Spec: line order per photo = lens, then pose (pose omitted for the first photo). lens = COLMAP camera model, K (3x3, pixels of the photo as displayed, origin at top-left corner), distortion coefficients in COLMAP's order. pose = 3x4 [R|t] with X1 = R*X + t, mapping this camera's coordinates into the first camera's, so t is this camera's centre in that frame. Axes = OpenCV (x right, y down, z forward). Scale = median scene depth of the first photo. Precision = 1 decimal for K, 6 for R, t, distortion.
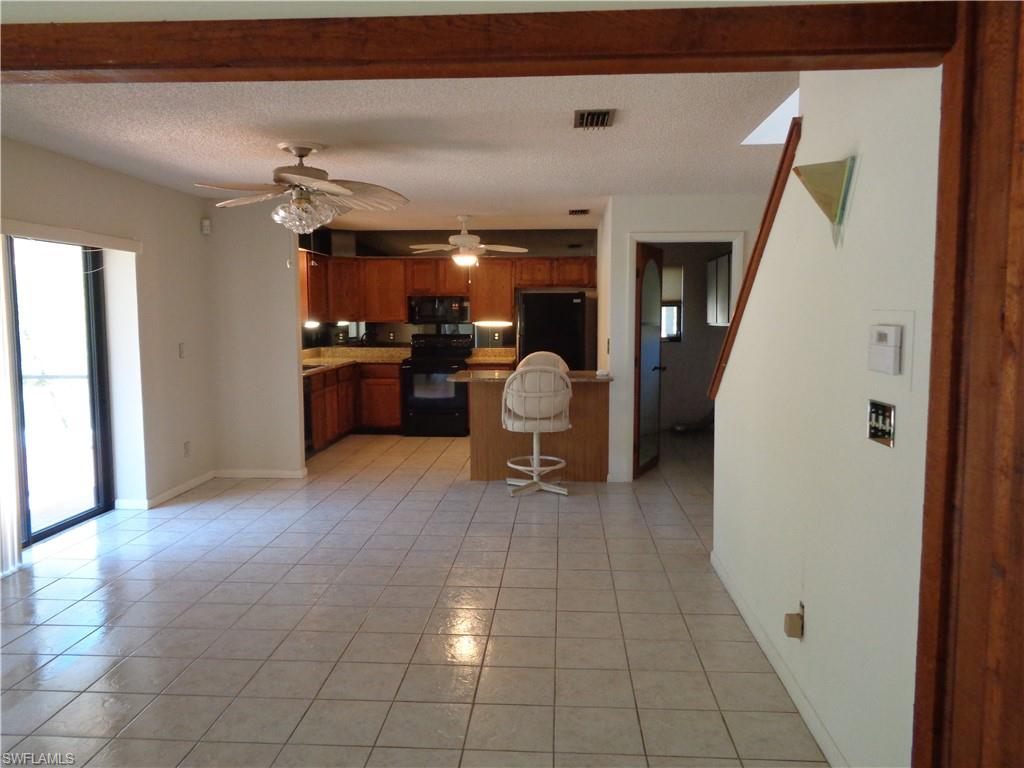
lens RADIAL K [[762.4, 0, 516.1], [0, 762.4, 385.4], [0, 0, 1]] dist [0.010720, 0.000306]
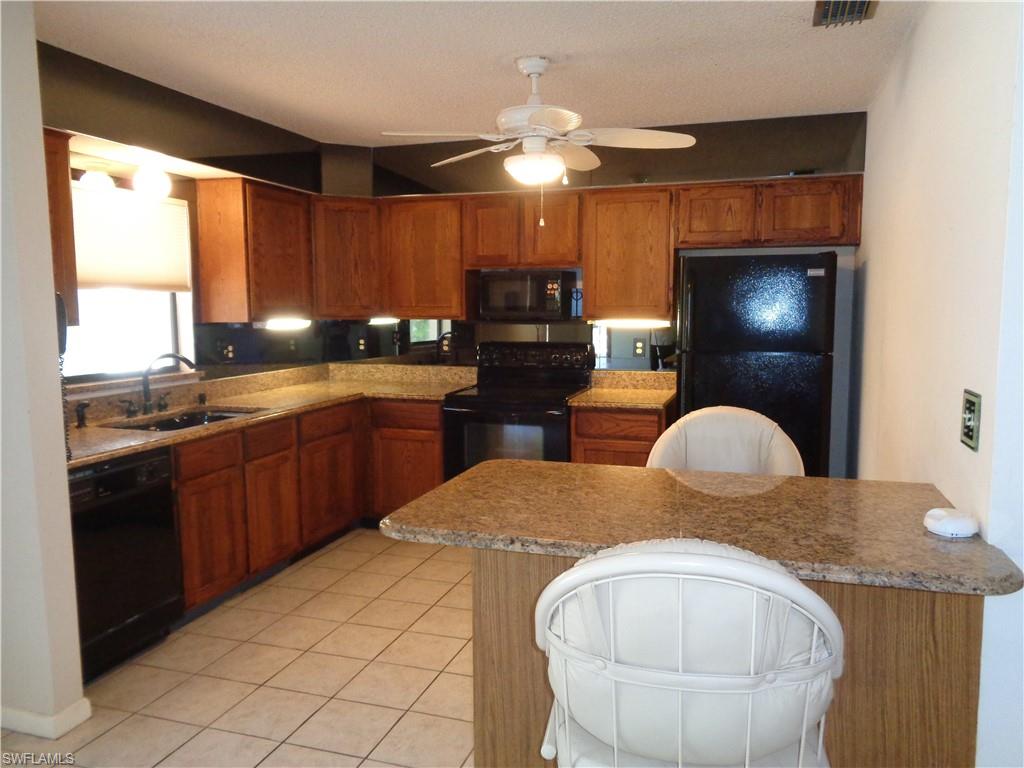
lens RADIAL K [[766.1, 0, 514.1], [0, 766.1, 383.7], [0, 0, 1]] dist [-0.005120, -0.004568]
pose [[0.967087, 0.023697, -0.253341, 0.031252], [-0.021349, 0.999700, 0.012013, -0.060079], [0.253549, -0.006209, 0.967303, 0.650501]]
